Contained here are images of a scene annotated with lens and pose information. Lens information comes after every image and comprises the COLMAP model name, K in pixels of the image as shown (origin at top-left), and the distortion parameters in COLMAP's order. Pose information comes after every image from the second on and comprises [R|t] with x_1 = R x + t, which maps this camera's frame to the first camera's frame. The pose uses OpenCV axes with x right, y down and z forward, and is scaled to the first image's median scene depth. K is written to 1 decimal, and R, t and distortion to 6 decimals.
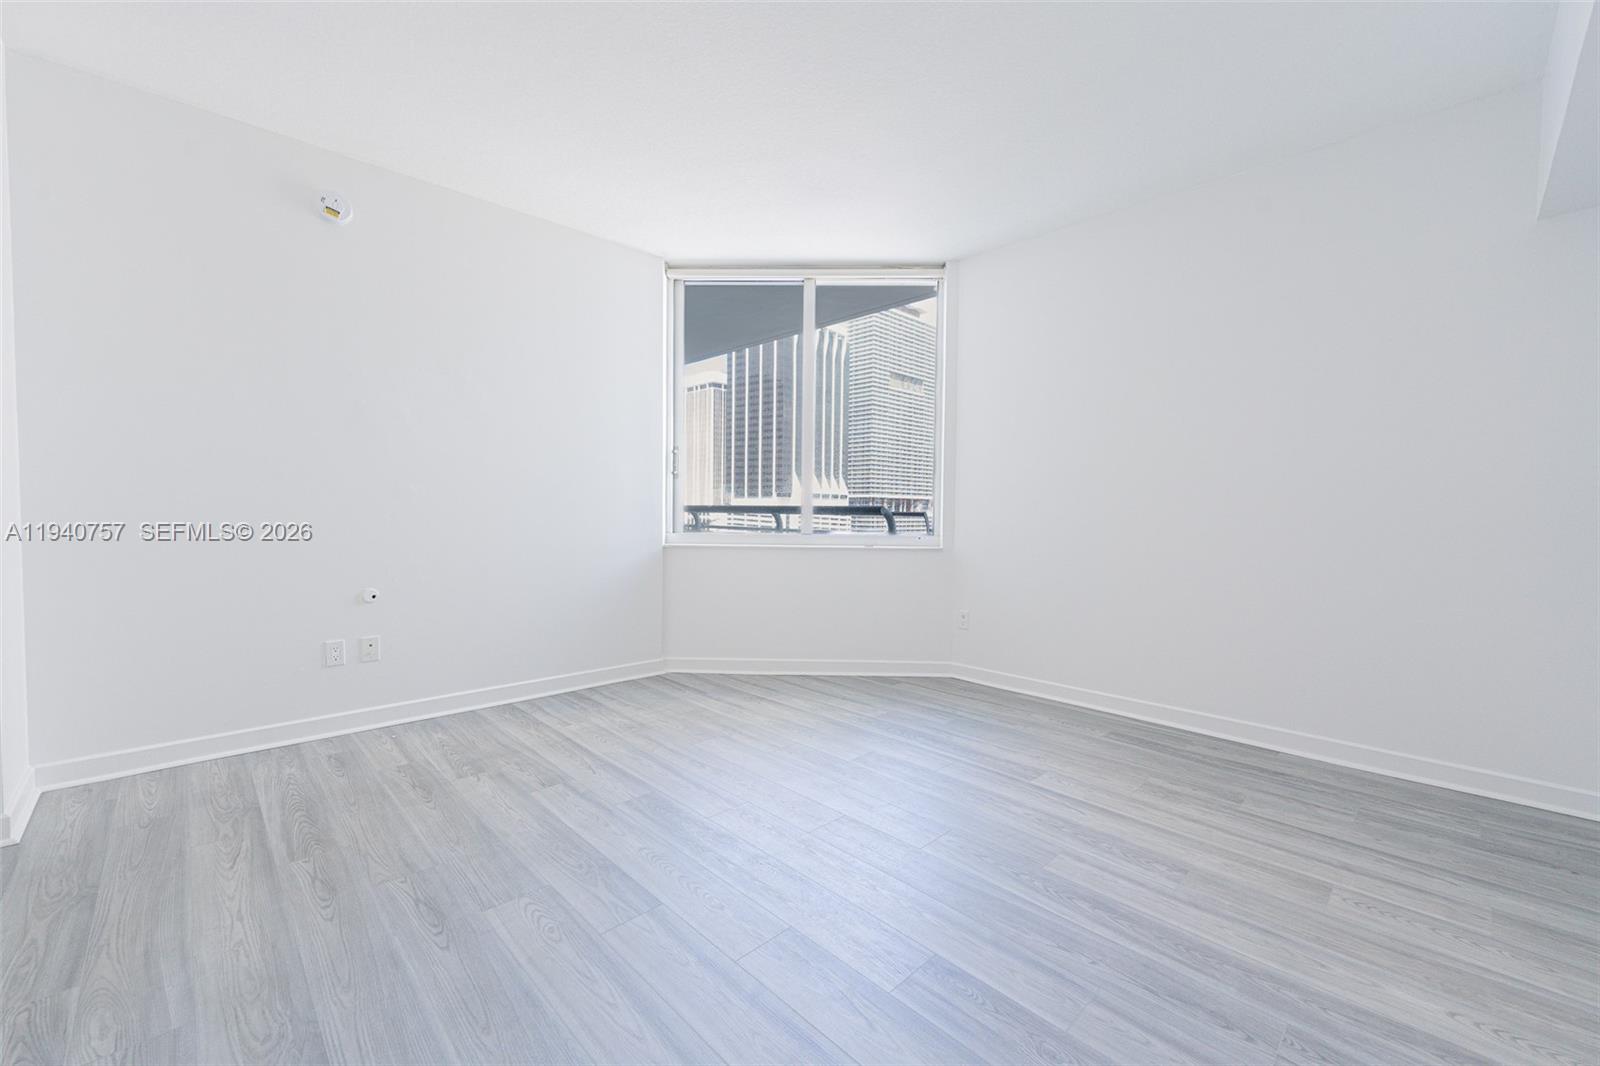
lens RADIAL K [[658.0, 0, 802.9], [0, 658.0, 532.3], [0, 0, 1]] dist [0.000547, -0.000623]
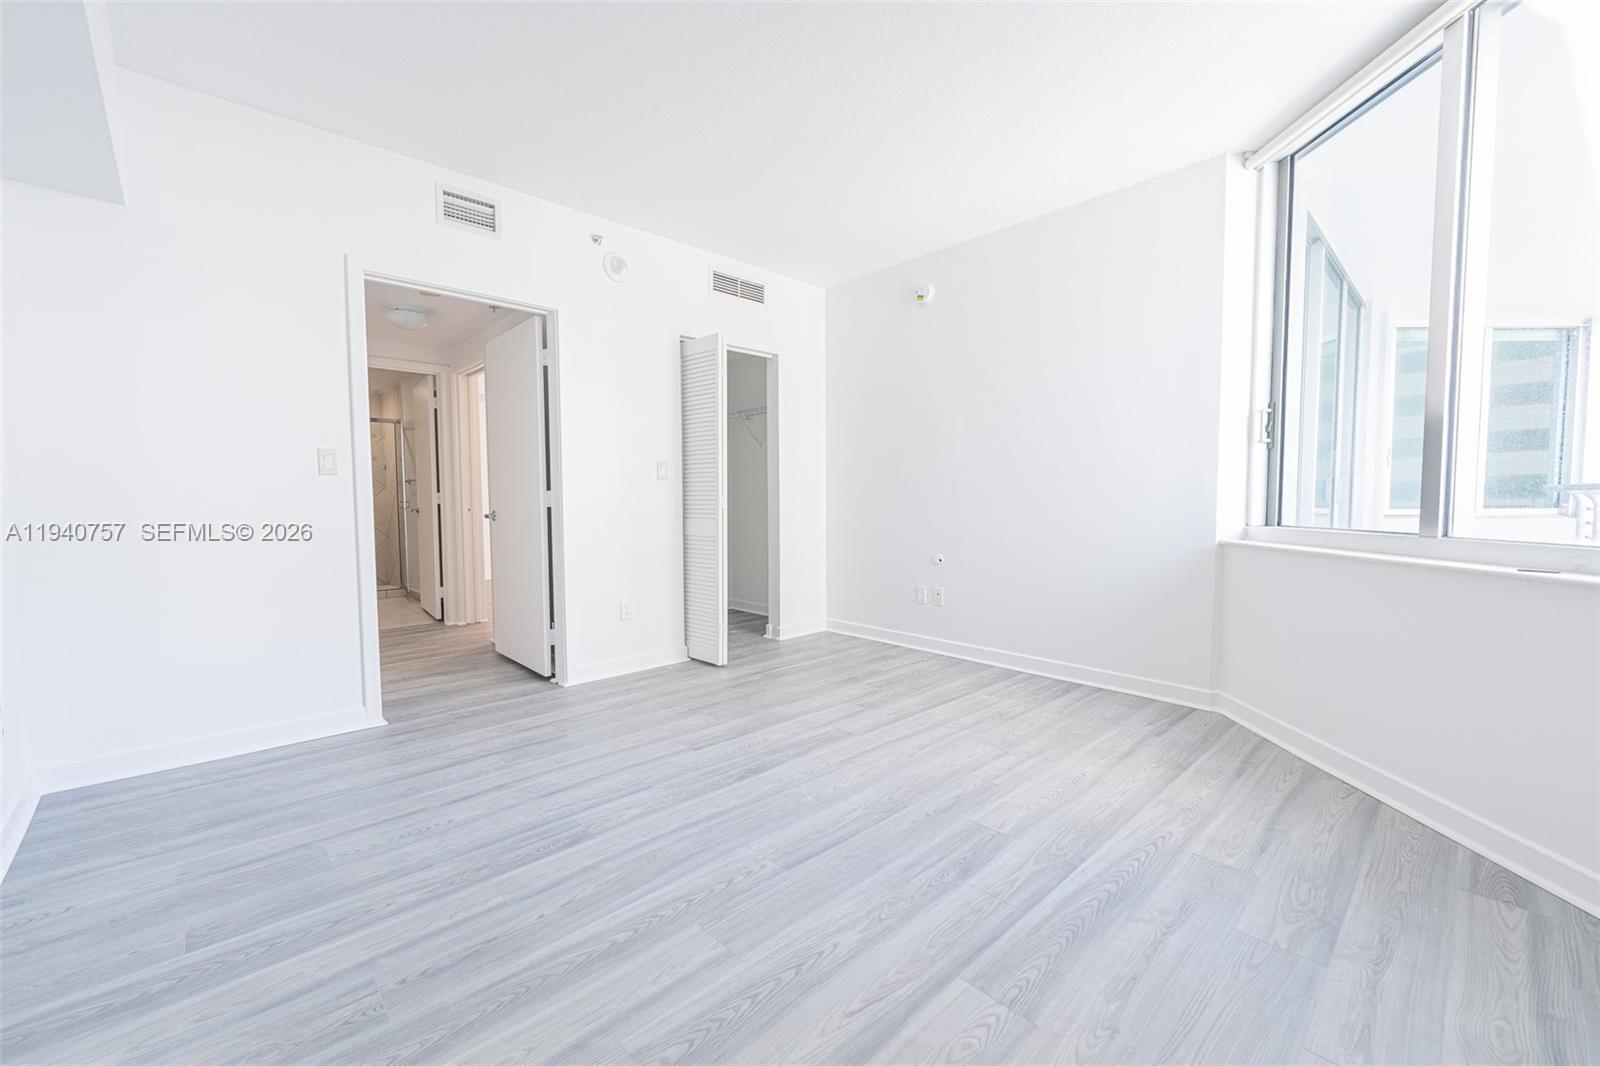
lens RADIAL K [[658.0, 0, 790.4], [0, 658.0, 537.2], [0, 0, 1]] dist [0.000547, -0.000623]
pose [[-0.044573, 0.050520, -0.997728, 0.778371], [-0.026745, 0.998302, 0.051744, -0.015173], [0.998648, 0.028990, -0.043146, 0.763255]]
